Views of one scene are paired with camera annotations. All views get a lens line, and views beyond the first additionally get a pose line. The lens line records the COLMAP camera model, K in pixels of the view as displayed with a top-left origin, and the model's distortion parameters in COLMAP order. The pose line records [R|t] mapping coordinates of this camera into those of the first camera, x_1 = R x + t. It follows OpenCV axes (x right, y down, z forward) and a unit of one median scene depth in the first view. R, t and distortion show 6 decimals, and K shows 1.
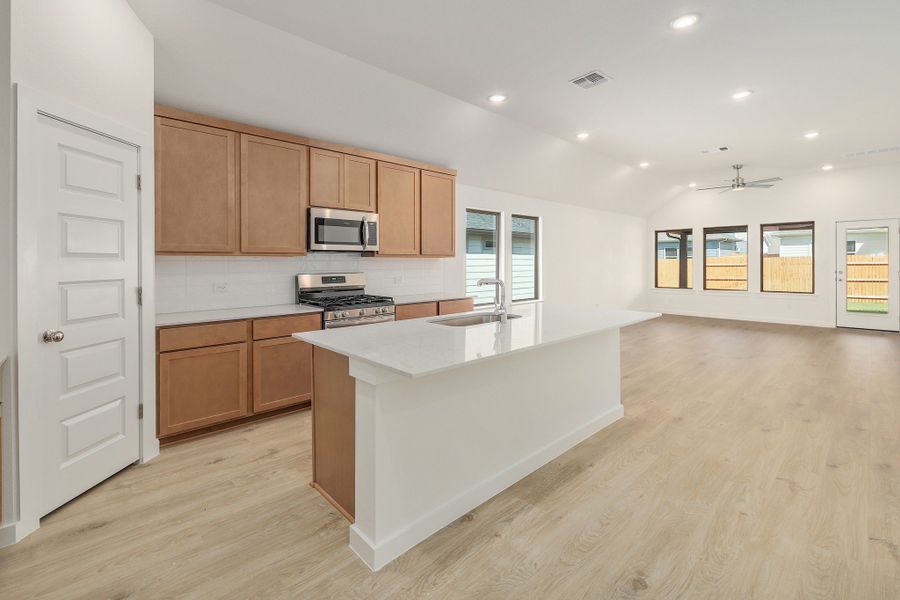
lens RADIAL K [[395.8, 0, 445.8], [0, 395.8, 266.2], [0, 0, 1]] dist [0.002817, -0.000165]
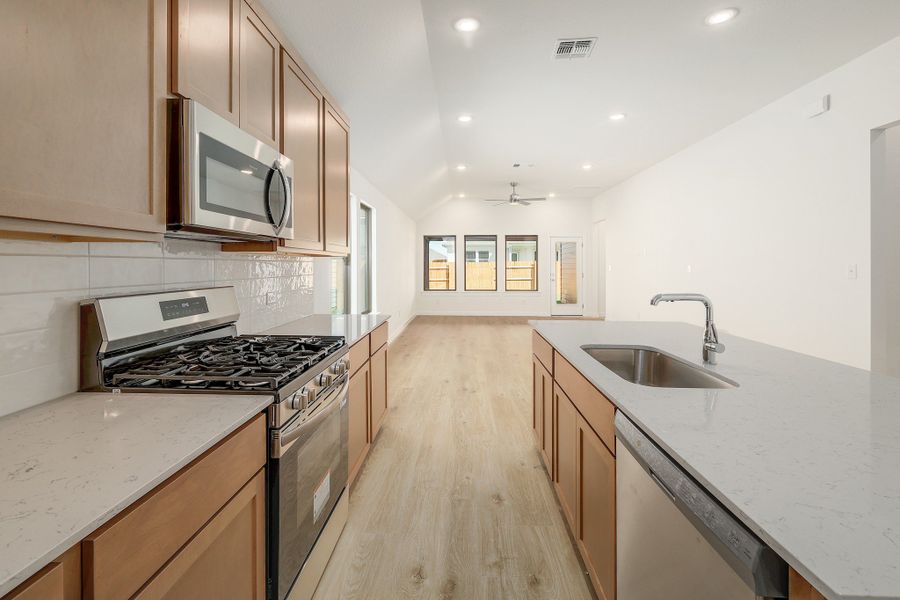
lens RADIAL K [[395.8, 0, 445.8], [0, 395.8, 266.2], [0, 0, 1]] dist [0.002817, -0.000165]
pose [[0.710364, 0.005377, 0.703814, -0.219352], [-0.000778, 0.999976, -0.006854, -0.002298], [-0.703834, 0.004321, 0.710351, 0.316659]]
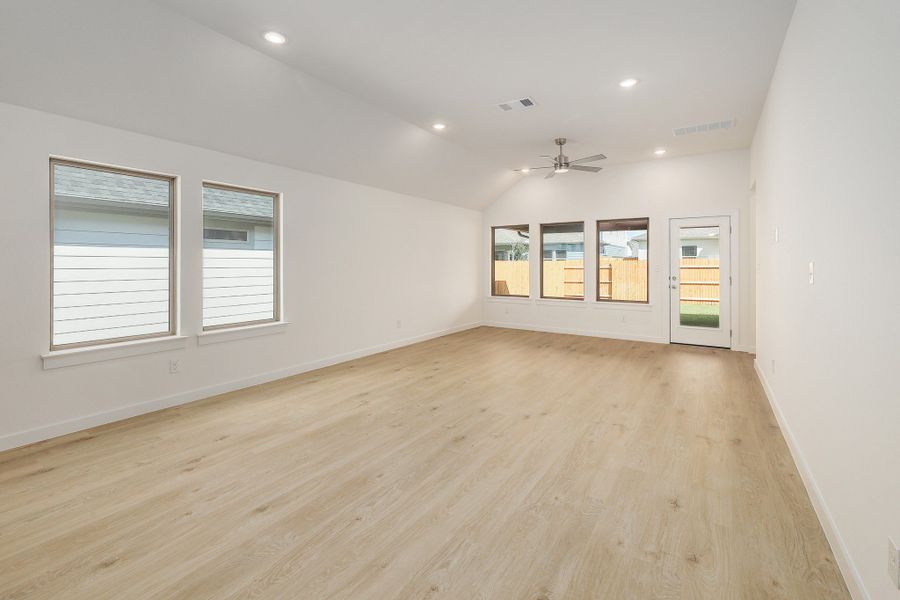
lens RADIAL K [[395.8, 0, 445.8], [0, 395.8, 266.2], [0, 0, 1]] dist [0.002817, -0.000165]
pose [[0.973619, 0.006574, 0.228083, 0.344479], [-0.006010, 0.999977, -0.003166, -0.005170], [-0.228099, 0.001711, 0.973636, 0.302431]]
